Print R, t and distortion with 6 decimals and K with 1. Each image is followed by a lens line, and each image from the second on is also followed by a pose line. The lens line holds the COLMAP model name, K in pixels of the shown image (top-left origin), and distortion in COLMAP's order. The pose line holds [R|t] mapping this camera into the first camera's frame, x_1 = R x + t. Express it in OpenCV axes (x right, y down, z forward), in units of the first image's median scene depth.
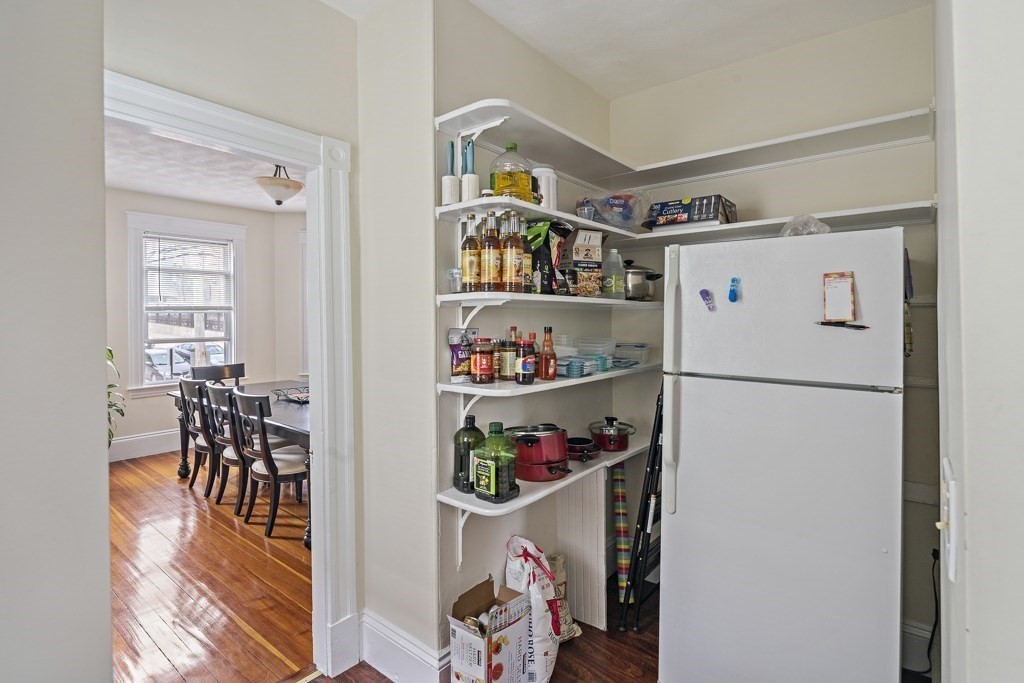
lens RADIAL K [[494.2, 0, 509.6], [0, 494.2, 315.9], [0, 0, 1]] dist [-0.006485, -0.001636]
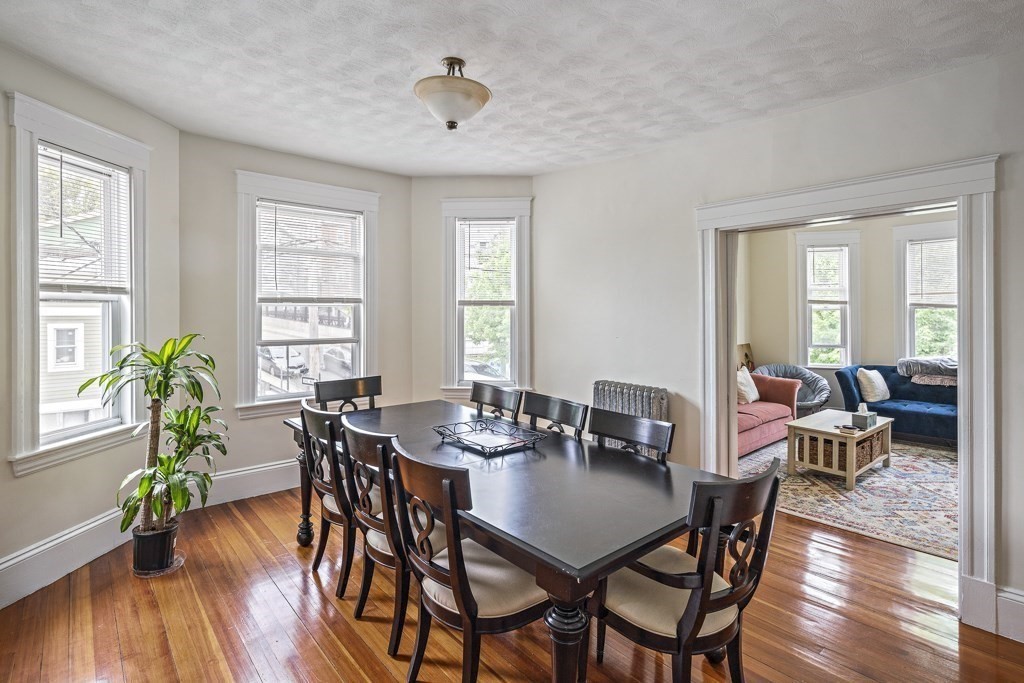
lens RADIAL K [[494.2, 0, 509.6], [0, 494.2, 315.9], [0, 0, 1]] dist [-0.006485, -0.001636]
pose [[0.984030, 0.010507, -0.177691, -0.269088], [-0.009822, 0.999941, 0.004736, 0.003586], [0.177730, -0.002915, 0.984075, 0.385240]]
